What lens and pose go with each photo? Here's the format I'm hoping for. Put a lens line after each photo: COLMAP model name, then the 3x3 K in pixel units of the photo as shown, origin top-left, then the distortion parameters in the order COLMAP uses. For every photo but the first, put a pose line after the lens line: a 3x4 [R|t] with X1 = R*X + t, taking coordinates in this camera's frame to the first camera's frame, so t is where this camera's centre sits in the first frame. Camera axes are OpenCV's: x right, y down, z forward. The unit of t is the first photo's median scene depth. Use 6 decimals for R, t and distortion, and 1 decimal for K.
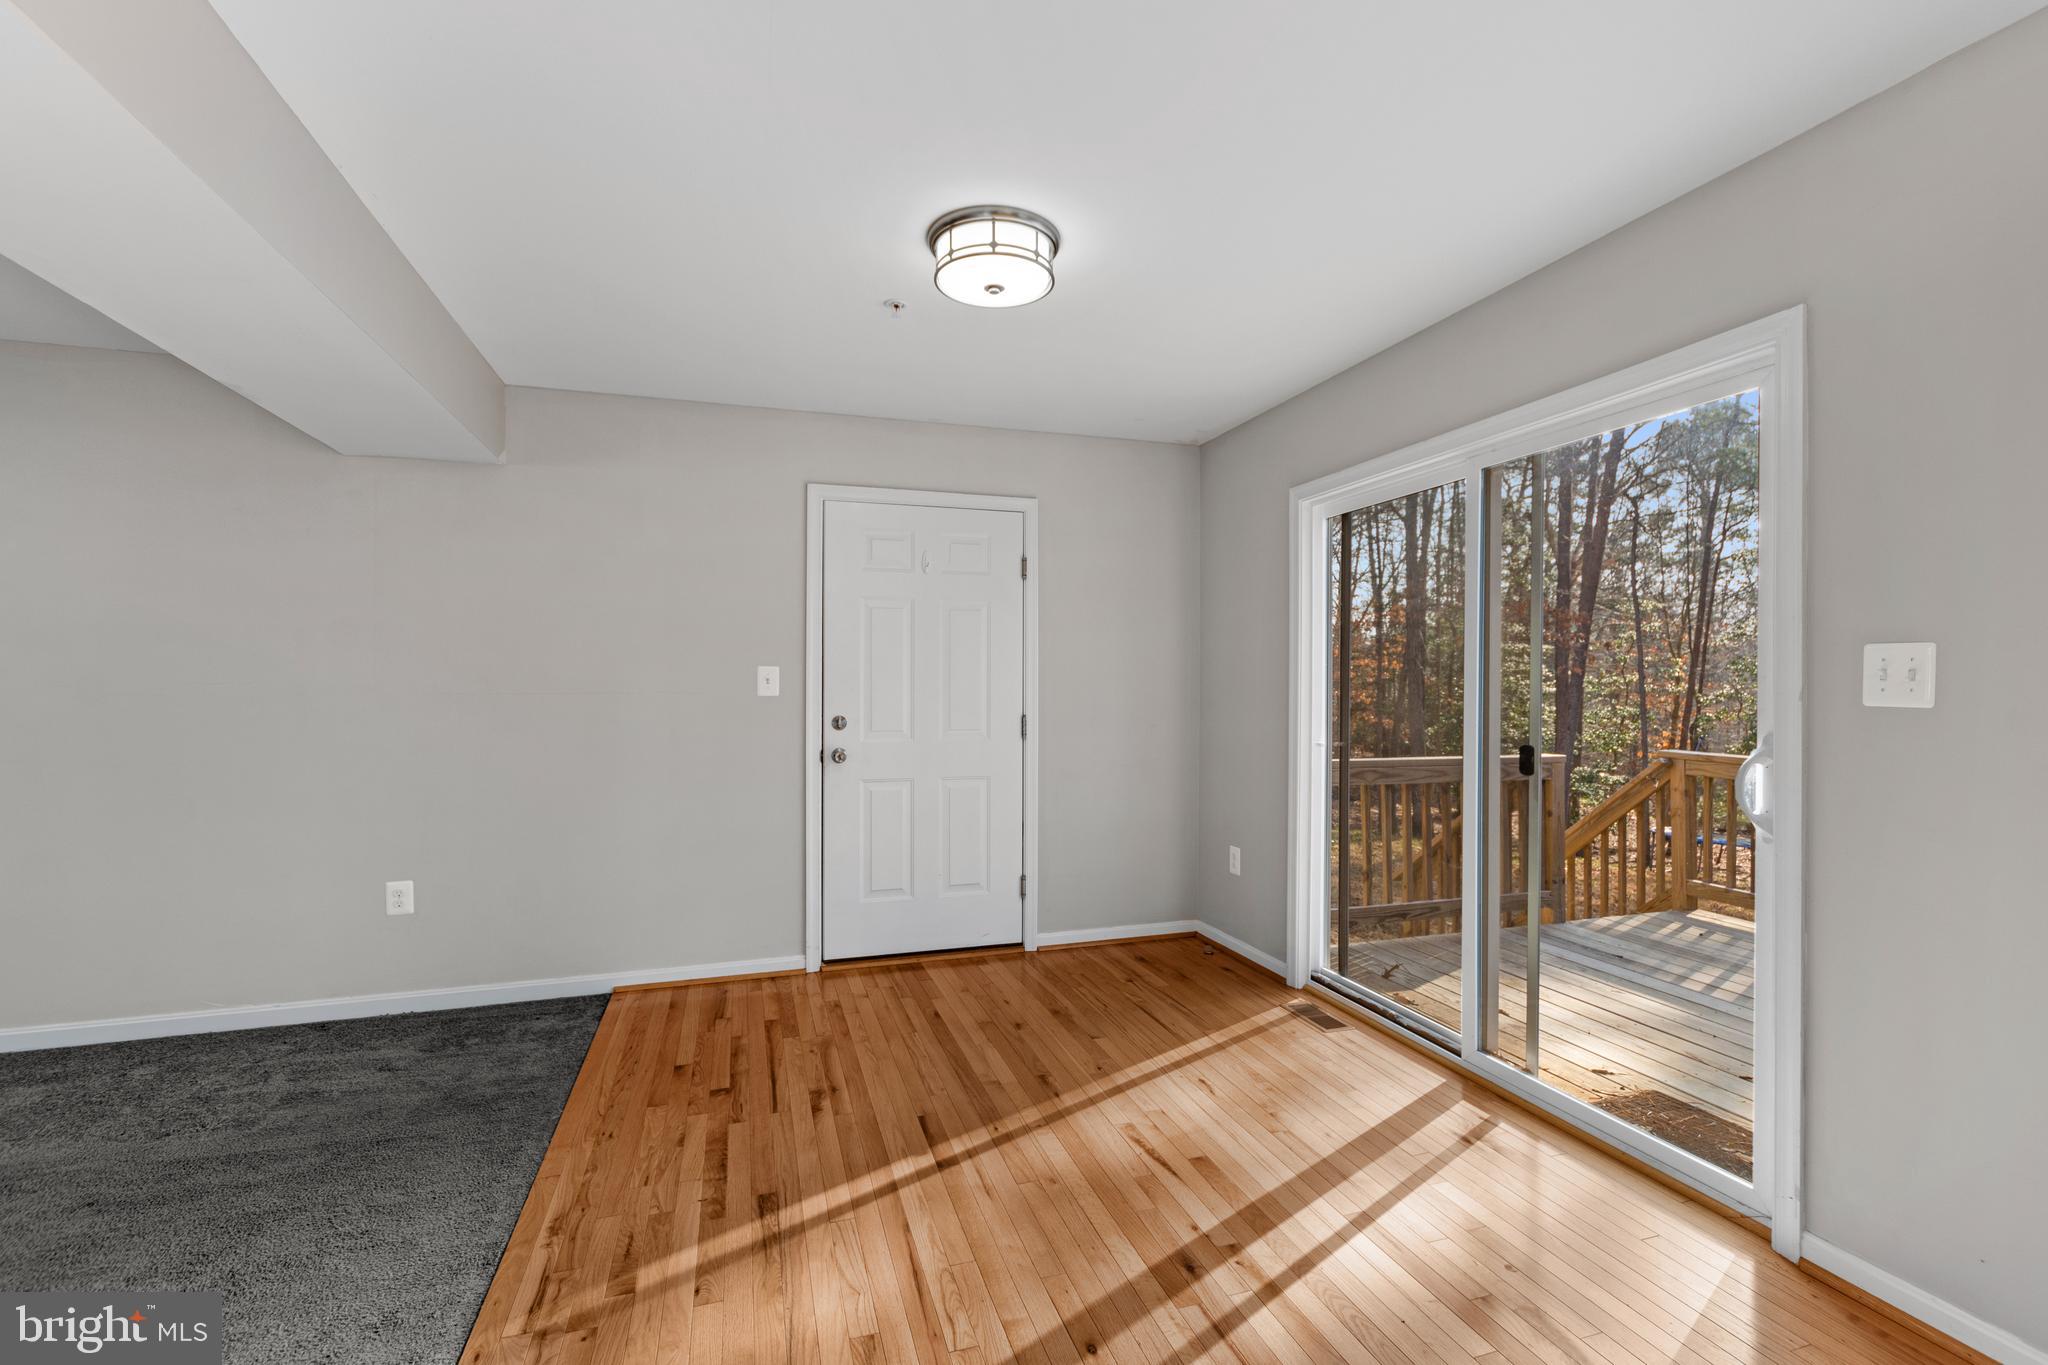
lens RADIAL K [[885.7, 0, 1024.1], [0, 885.7, 682.0], [0, 0, 1]] dist [-0.000267, -0.014121]
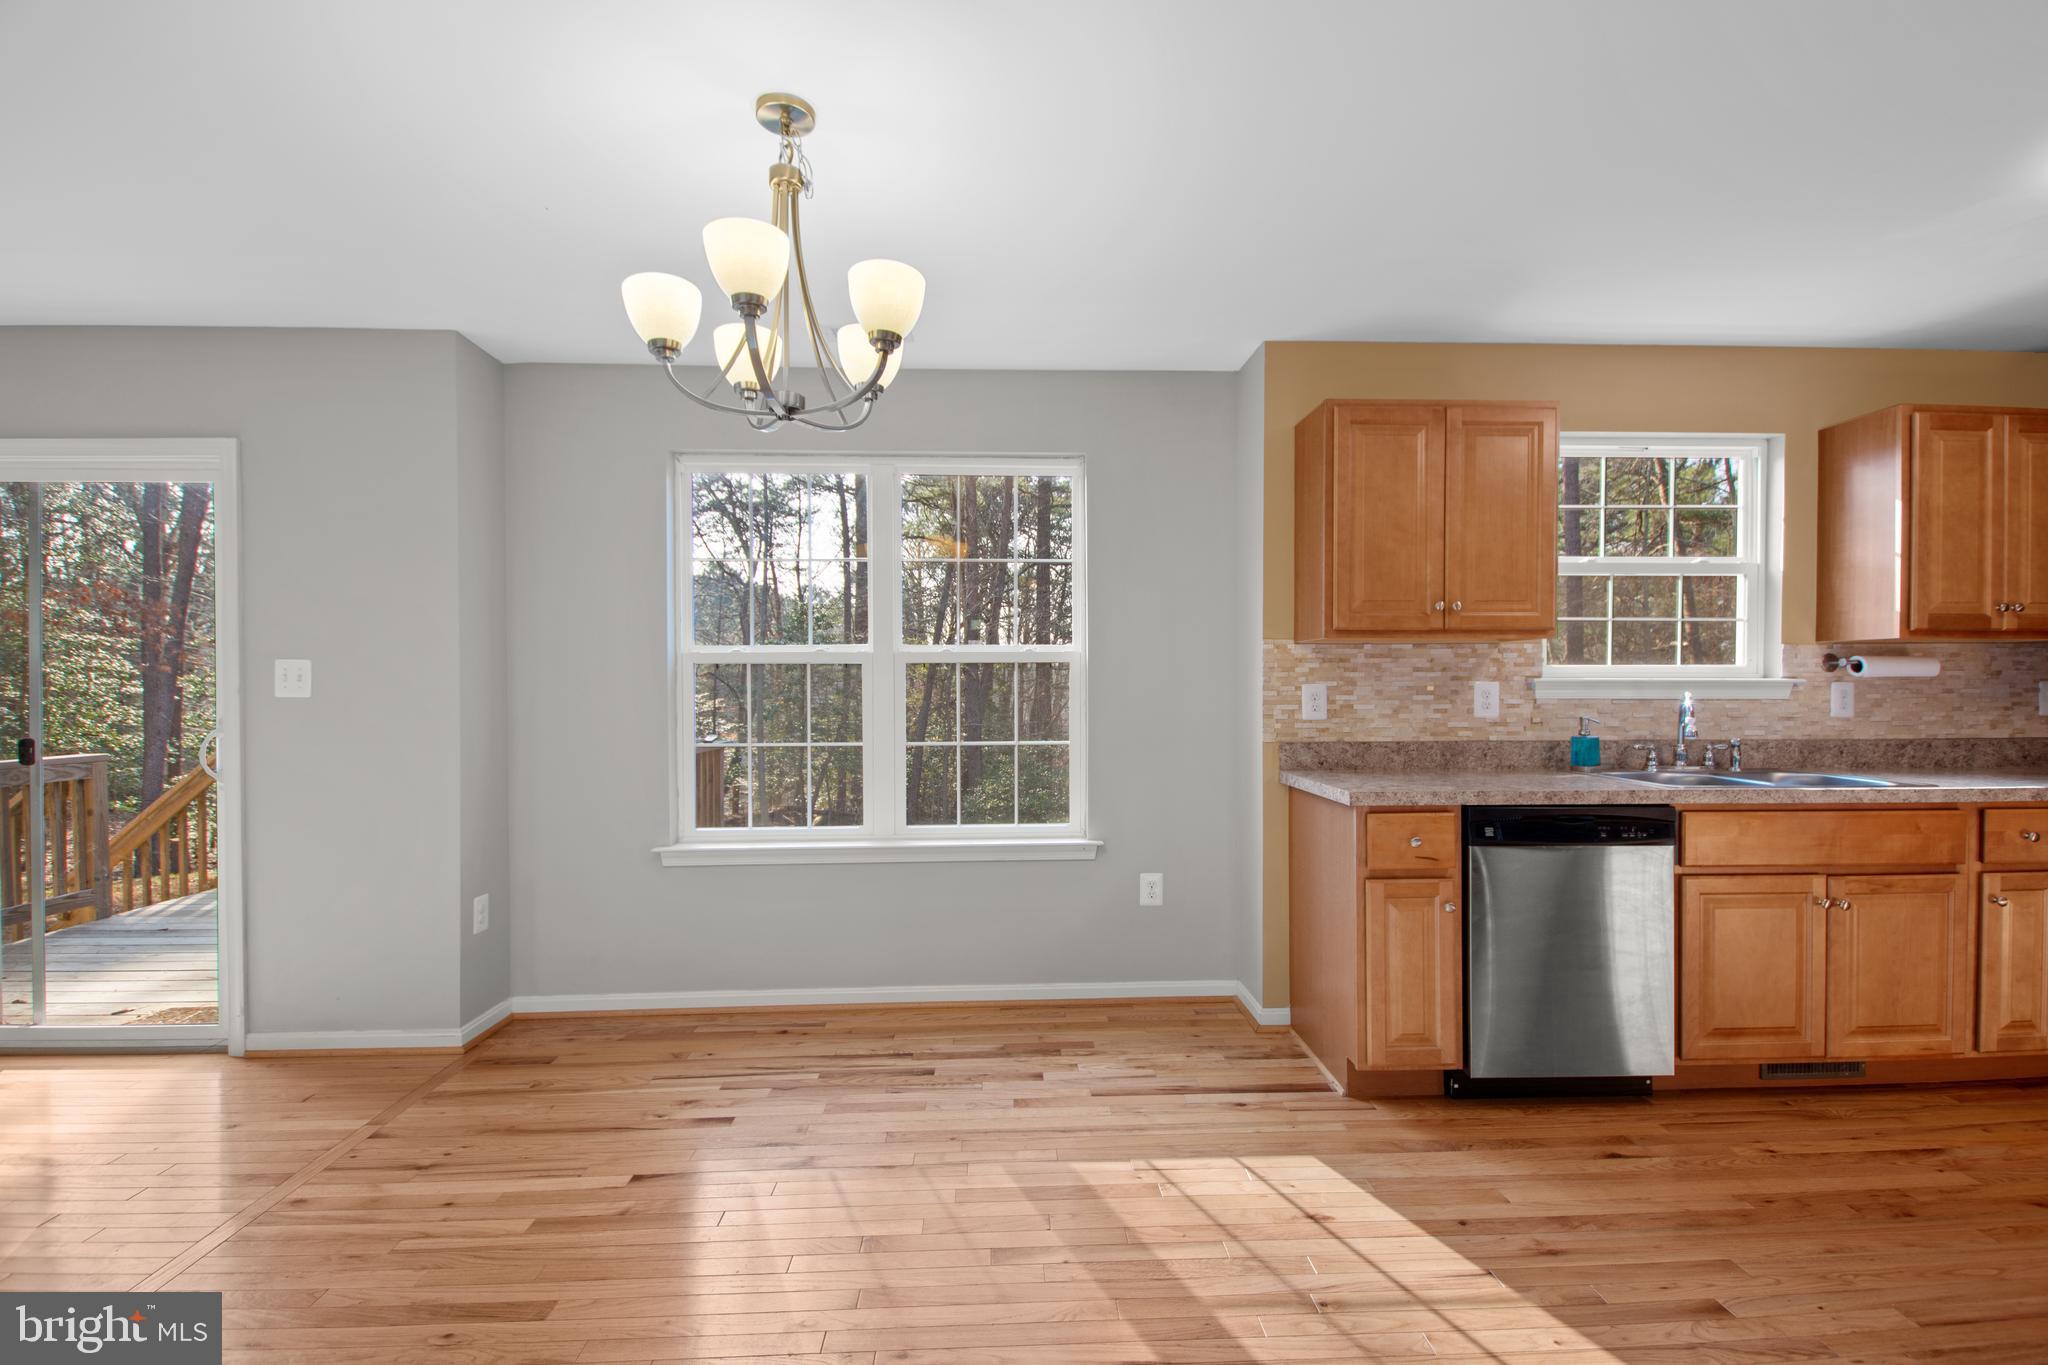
lens RADIAL K [[885.0, 0, 1029.5], [0, 885.0, 695.3], [0, 0, 1]] dist [0.027918, -0.017010]
pose [[0.257824, -0.013263, 0.966101, -0.131863], [-0.001723, 0.999898, 0.014187, -0.000656], [-0.966190, -0.005322, 0.257775, -0.354217]]
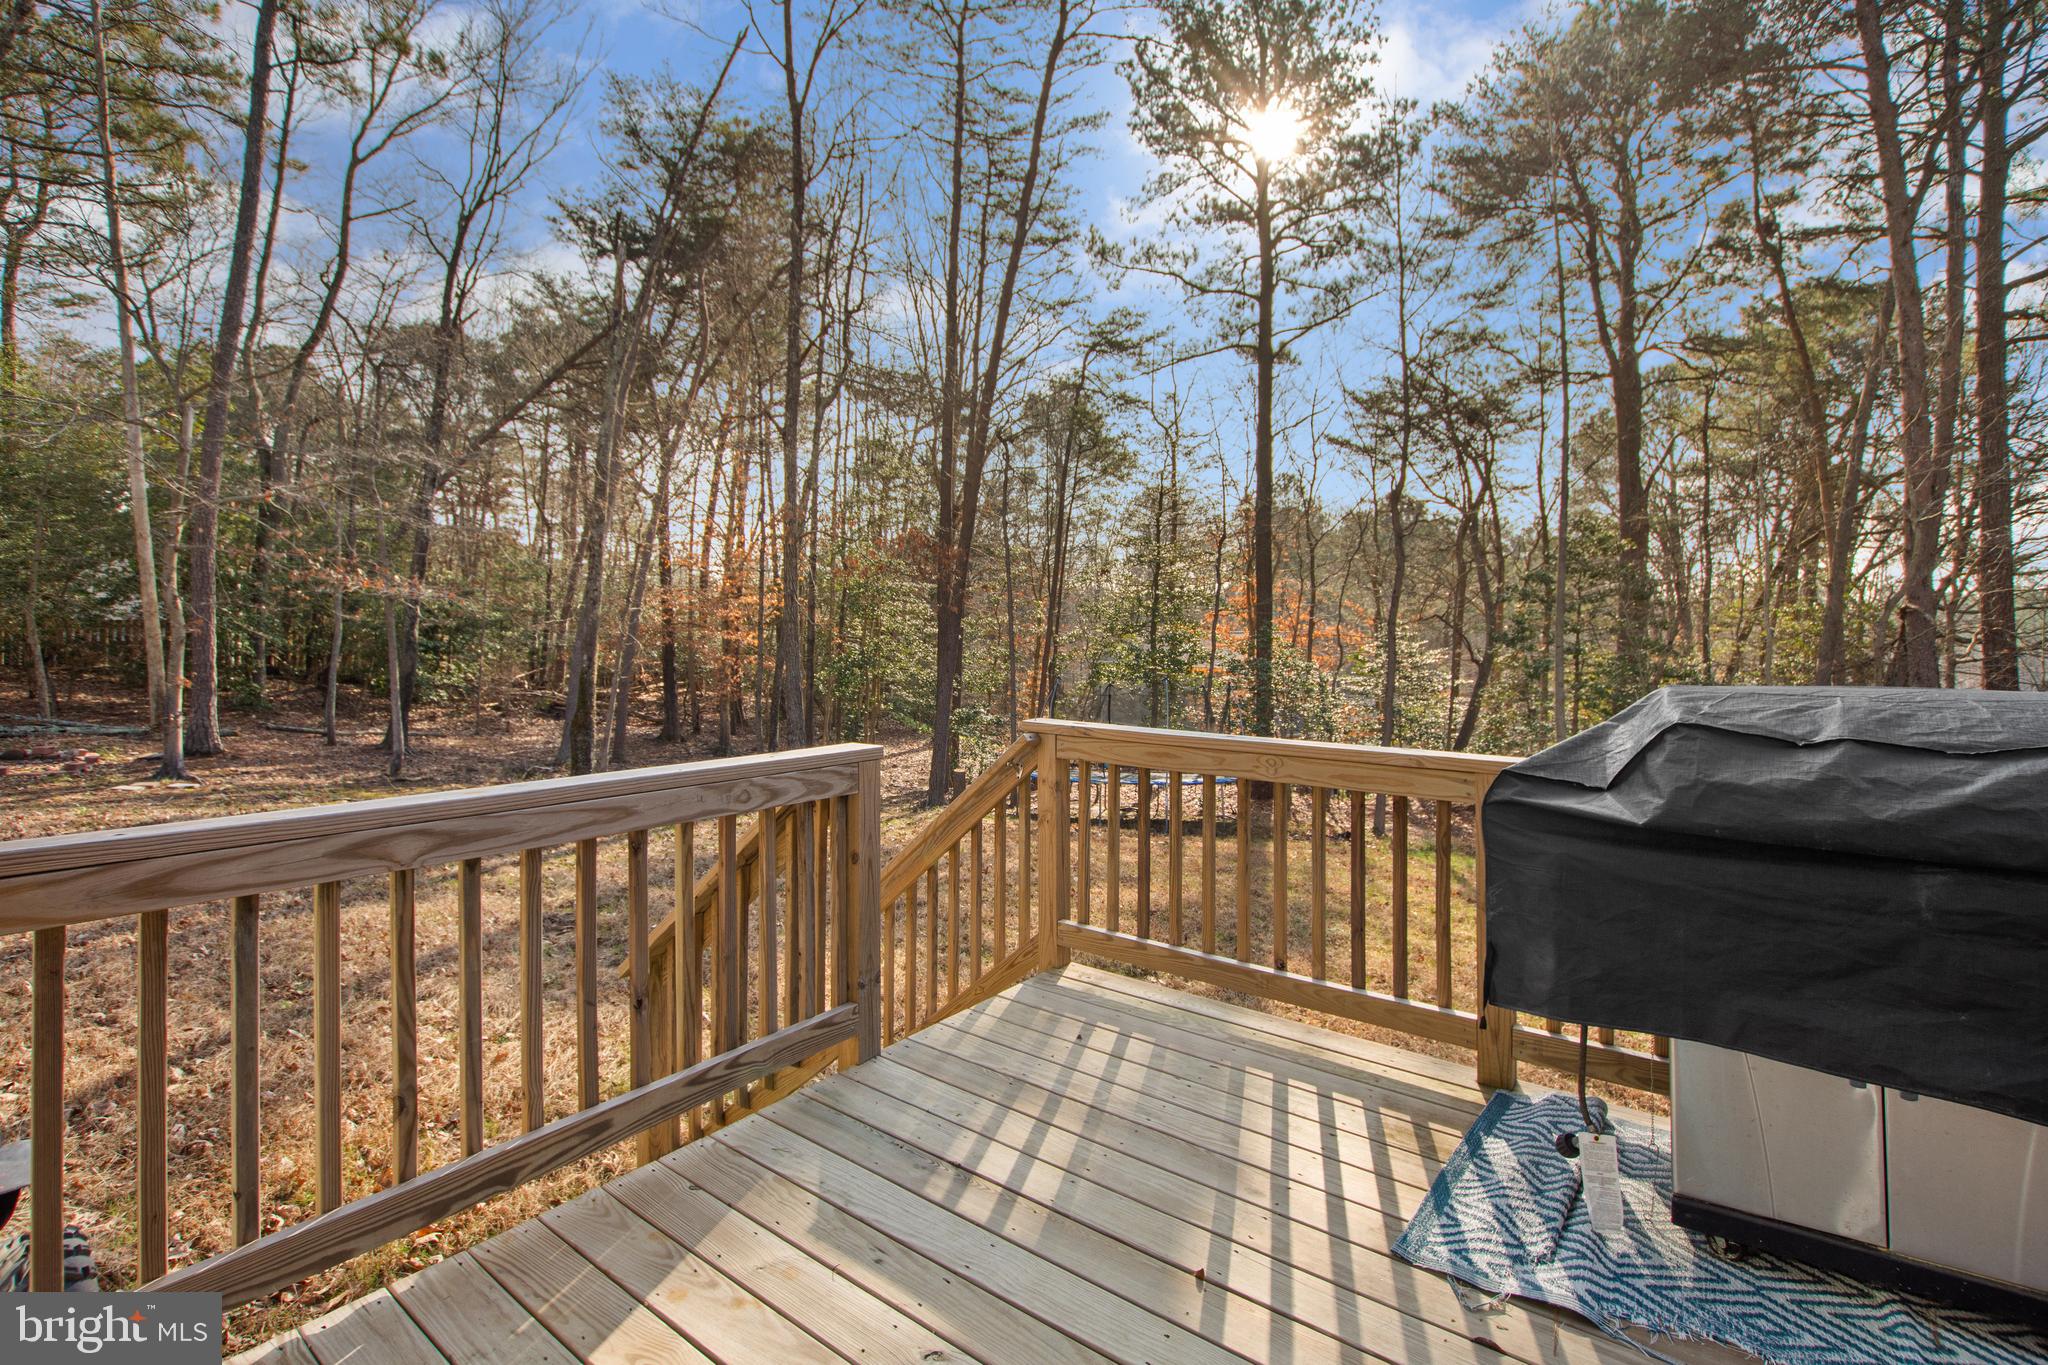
lens RADIAL K [[913.4, 0, 1026.1], [0, 913.4, 628.8], [0, 0, 1]] dist [-0.000466, -0.000115]
pose [[0.811089, 0.001468, 0.584921, 0.424195], [-0.004912, 0.999979, 0.004302, 0.009711], [-0.584902, -0.006362, 0.811079, 0.585804]]
